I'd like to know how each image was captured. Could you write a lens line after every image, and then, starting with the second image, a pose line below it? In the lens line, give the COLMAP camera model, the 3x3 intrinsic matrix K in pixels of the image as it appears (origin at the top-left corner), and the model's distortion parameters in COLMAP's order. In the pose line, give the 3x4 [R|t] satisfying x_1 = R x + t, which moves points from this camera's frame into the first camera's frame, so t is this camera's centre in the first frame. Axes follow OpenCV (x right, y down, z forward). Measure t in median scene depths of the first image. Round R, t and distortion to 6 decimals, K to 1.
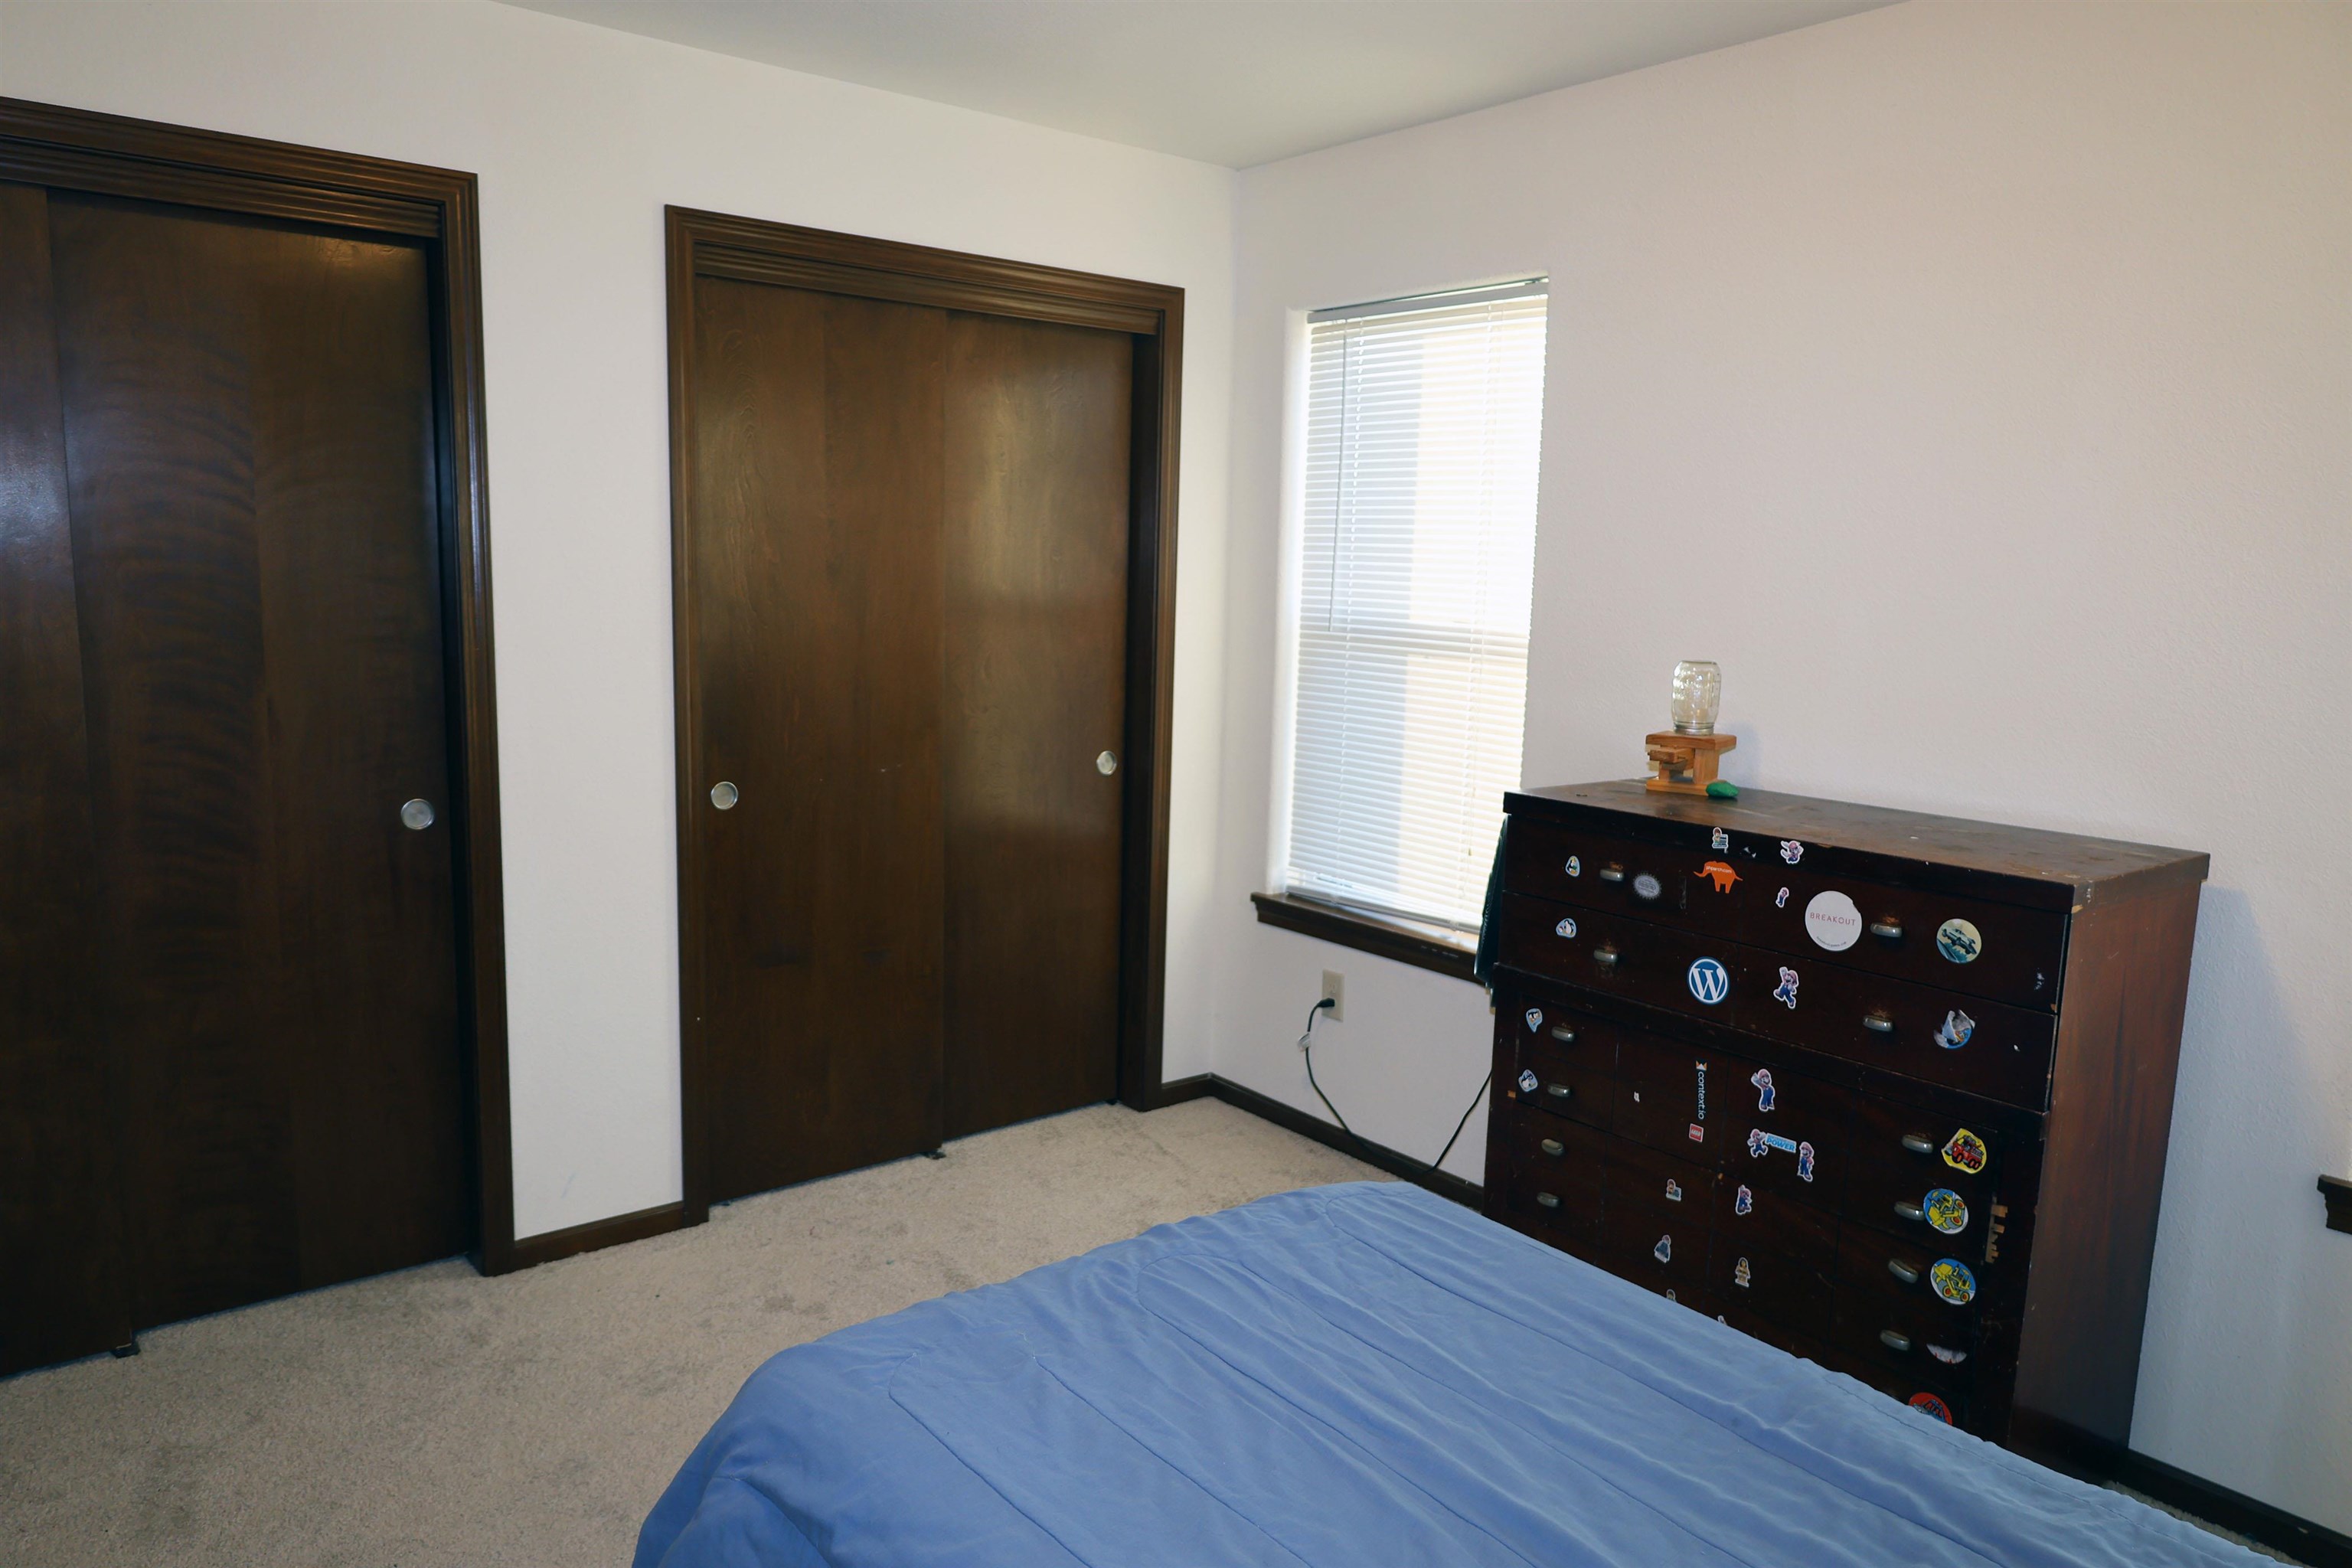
lens RADIAL K [[1603.0, 0, 1175.0], [0, 1603.0, 801.7], [0, 0, 1]] dist [-0.001302, 0.000578]
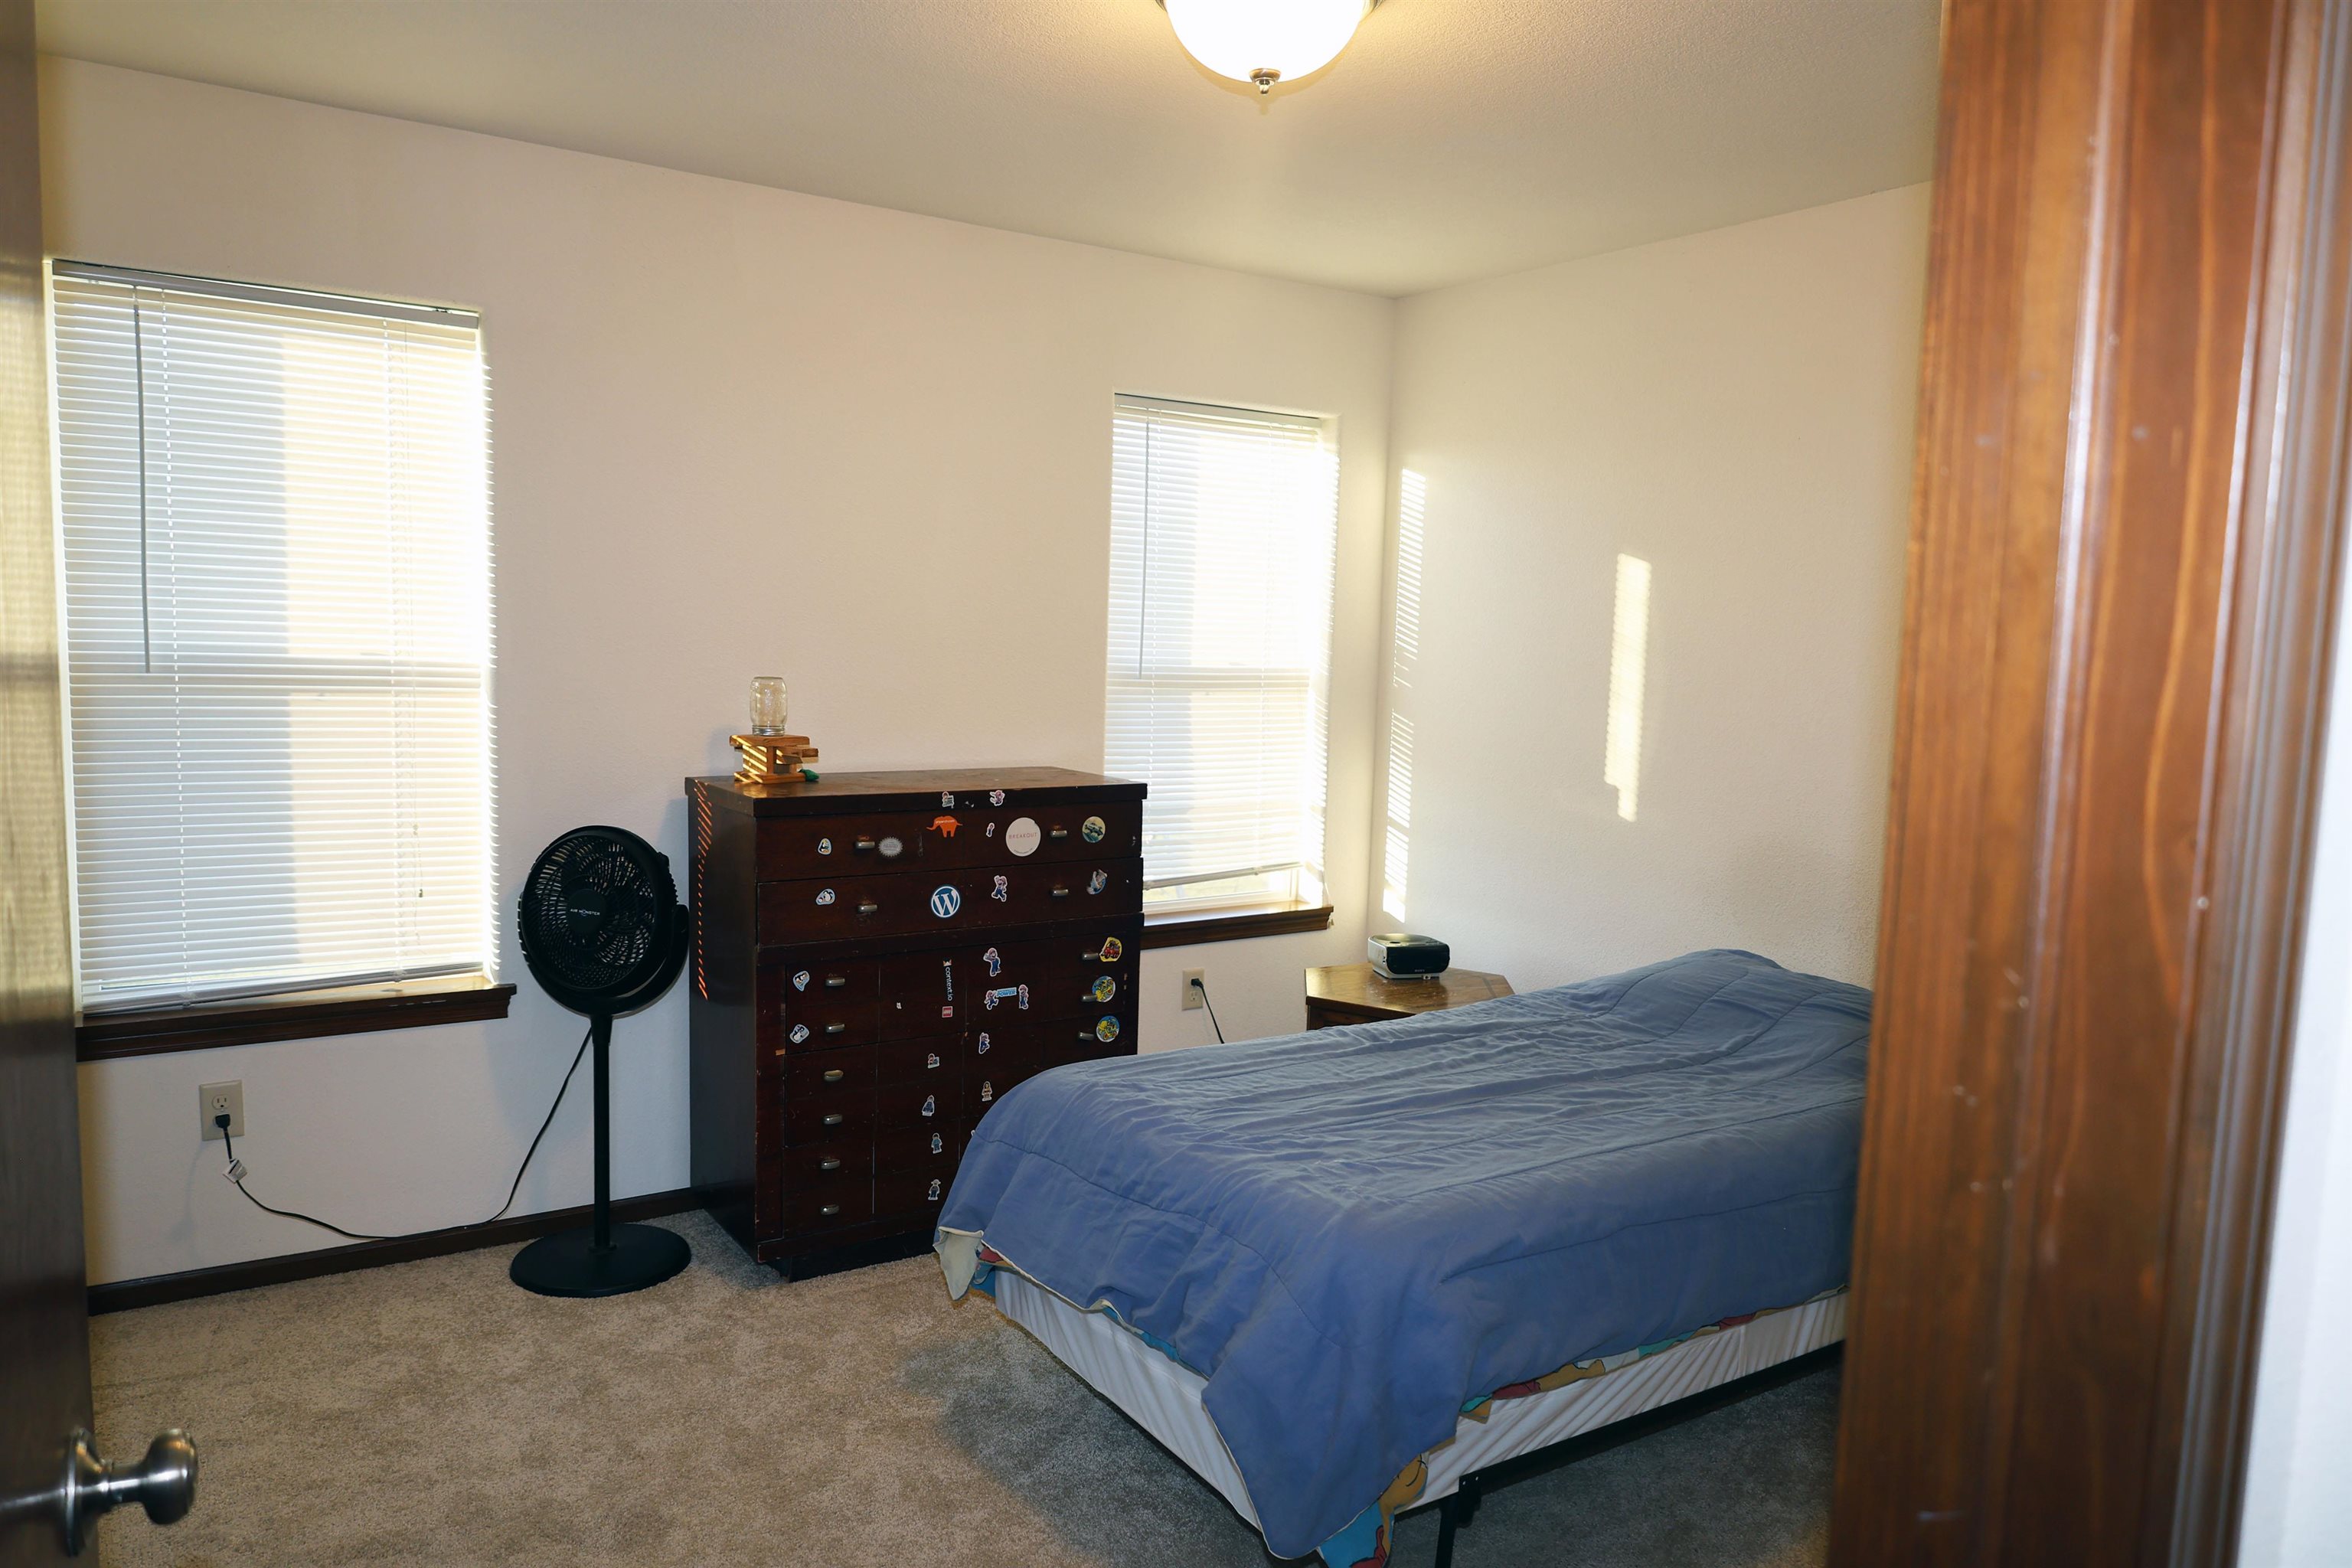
lens RADIAL K [[1603.0, 0, 1176.5], [0, 1603.0, 789.0], [0, 0, 1]] dist [-0.001302, 0.000578]
pose [[0.080468, -0.126864, 0.988651, -0.982268], [0.120710, 0.985807, 0.116674, -0.119333], [-0.989421, 0.109952, 0.094639, 0.629228]]
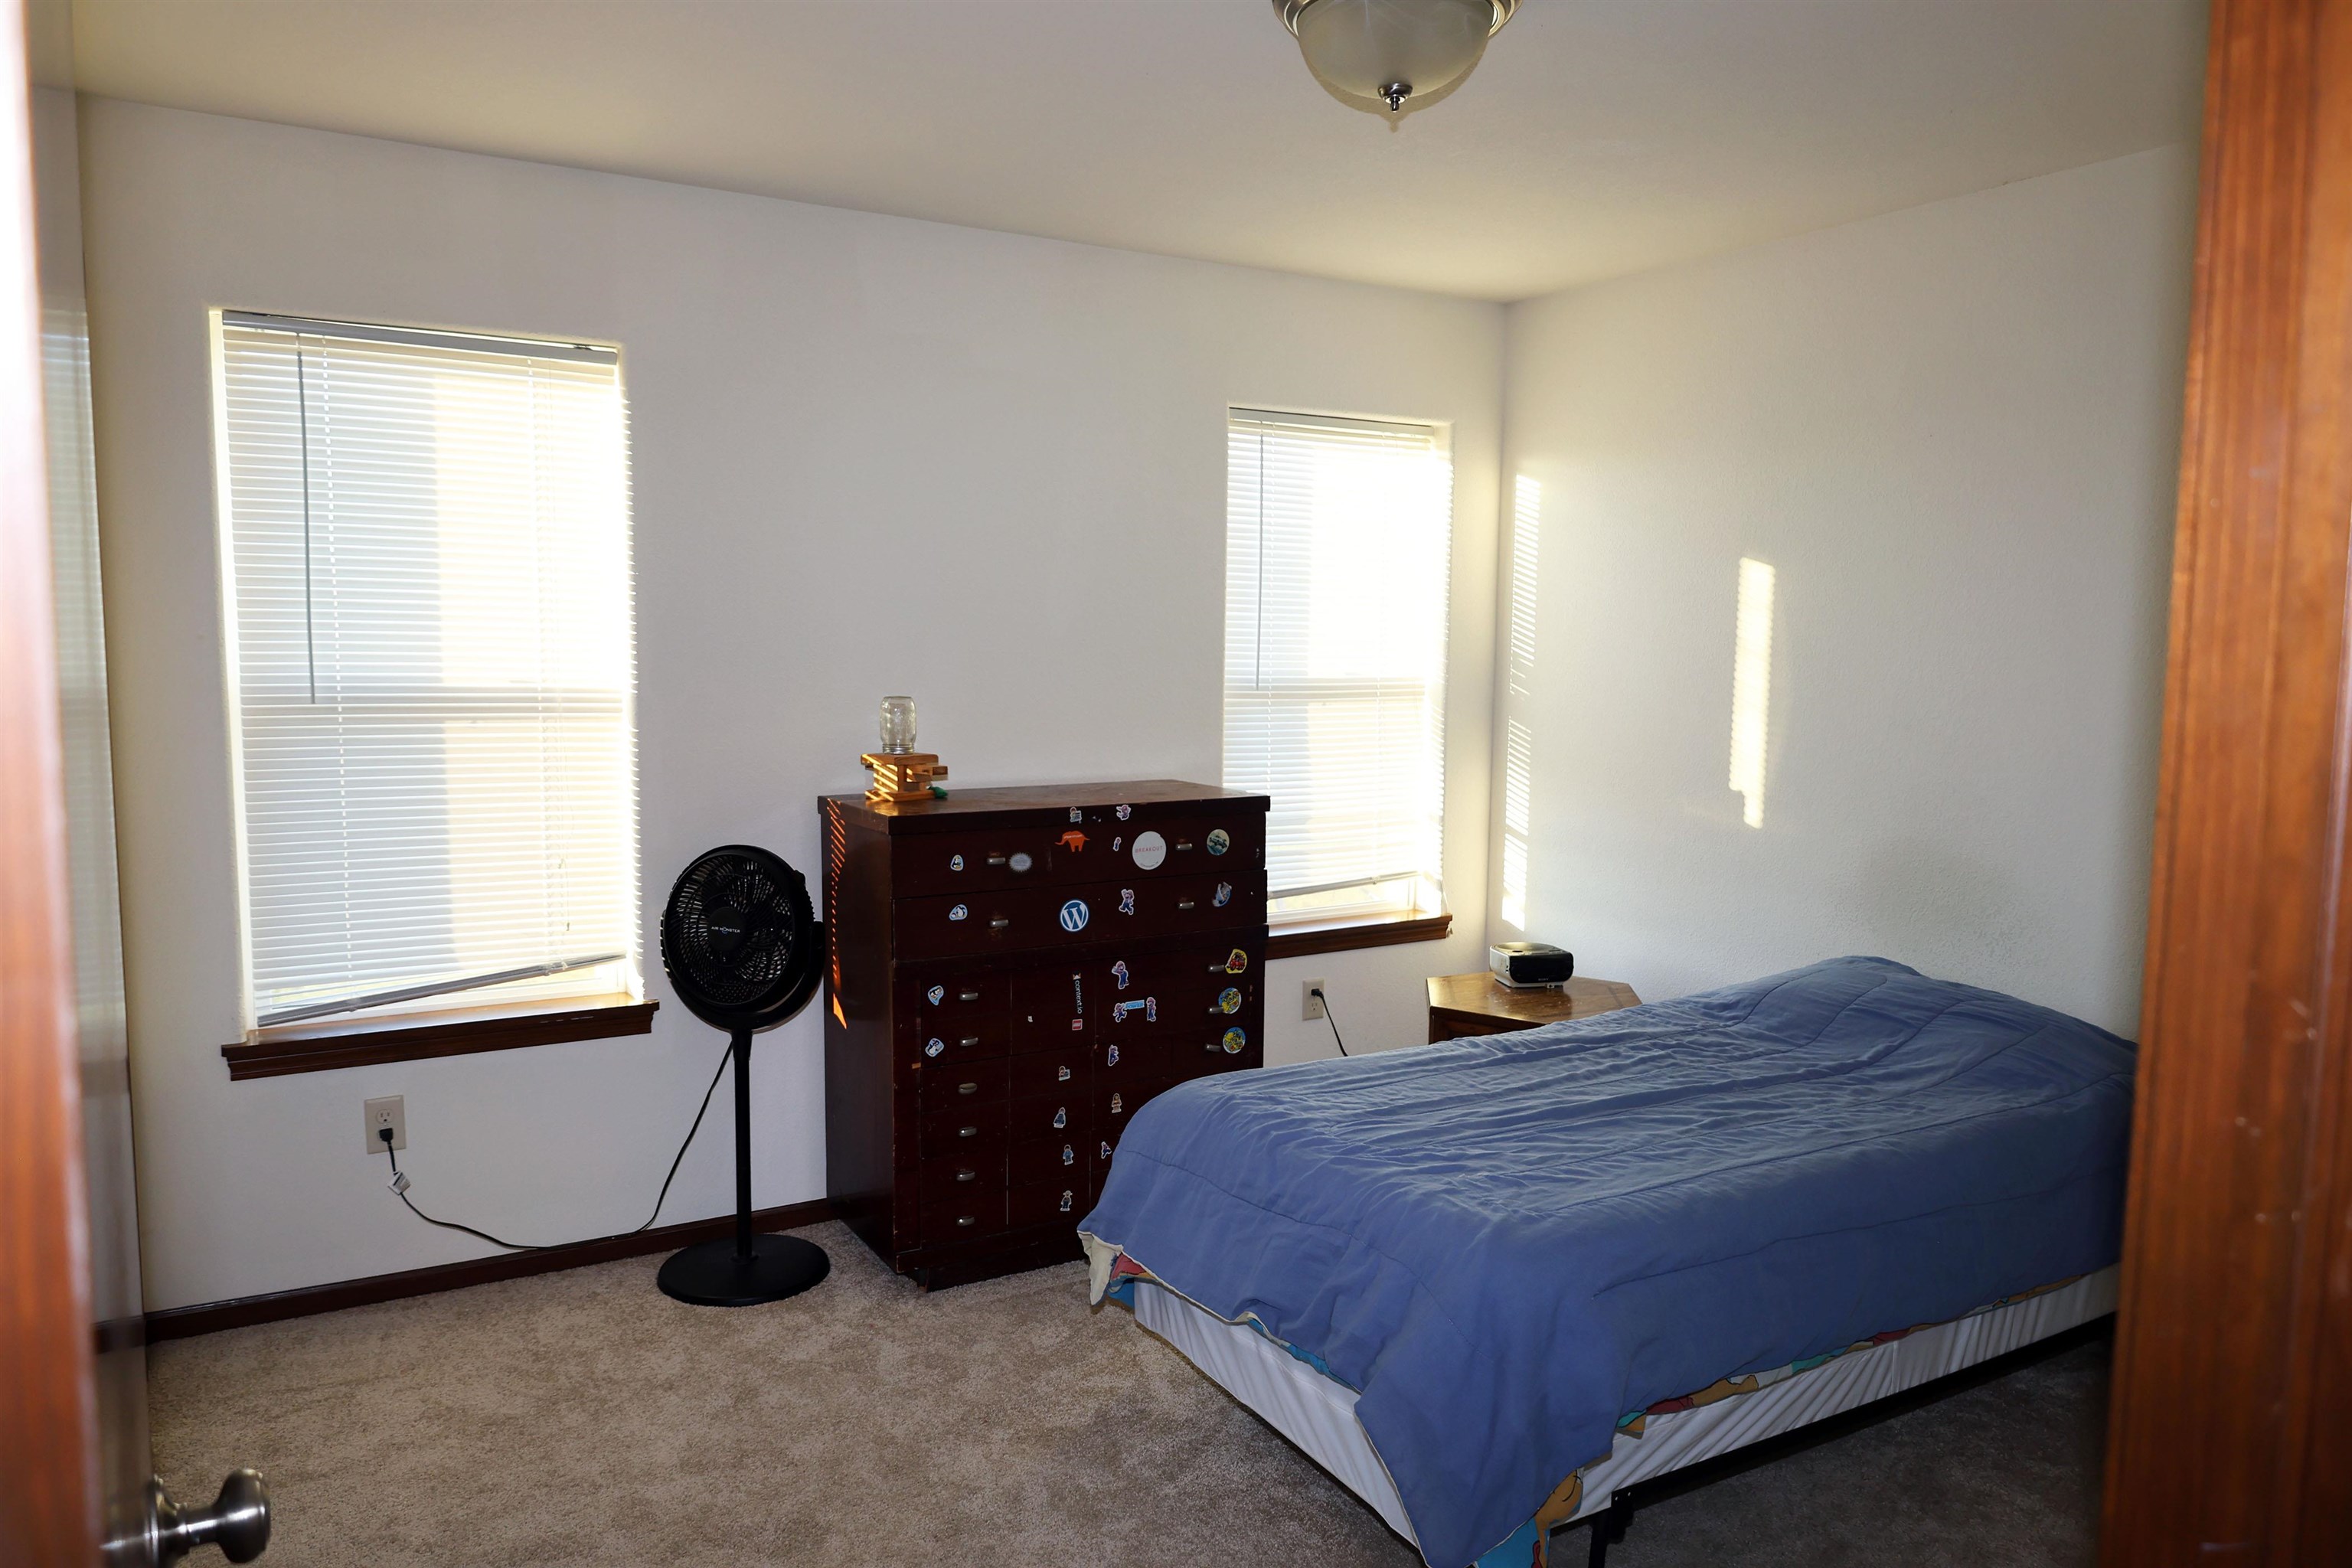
lens RADIAL K [[1603.0, 0, 1178.0], [0, 1603.0, 786.6], [0, 0, 1]] dist [-0.001302, 0.000578]
pose [[0.134039, -0.122820, 0.983336, -0.992682], [0.140482, 0.984624, 0.103832, -0.129493], [-0.980968, 0.124224, 0.149232, 0.655561]]
